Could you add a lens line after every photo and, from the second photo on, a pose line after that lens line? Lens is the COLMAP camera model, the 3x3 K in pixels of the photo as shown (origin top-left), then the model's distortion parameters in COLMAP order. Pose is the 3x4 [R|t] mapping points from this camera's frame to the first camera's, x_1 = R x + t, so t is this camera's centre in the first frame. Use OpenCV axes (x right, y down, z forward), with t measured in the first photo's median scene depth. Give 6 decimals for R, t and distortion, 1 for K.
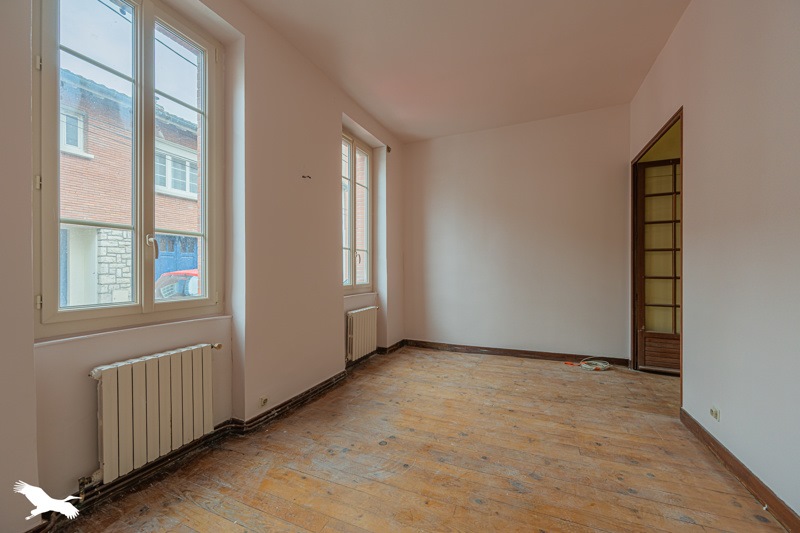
lens RADIAL K [[314.2, 0, 400.1], [0, 314.2, 267.8], [0, 0, 1]] dist [-0.000114, -0.000031]
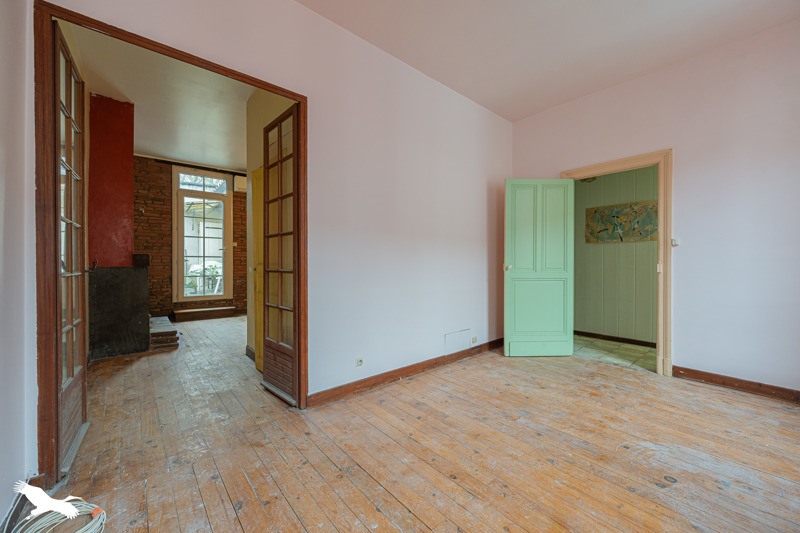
lens RADIAL K [[314.2, 0, 399.6], [0, 314.2, 265.9], [0, 0, 1]] dist [-0.000114, -0.000031]
pose [[-0.900001, -0.005419, 0.435855, 0.218646], [-0.002417, 0.999969, 0.007443, 0.022789], [-0.435882, 0.005645, -0.899986, 2.026681]]
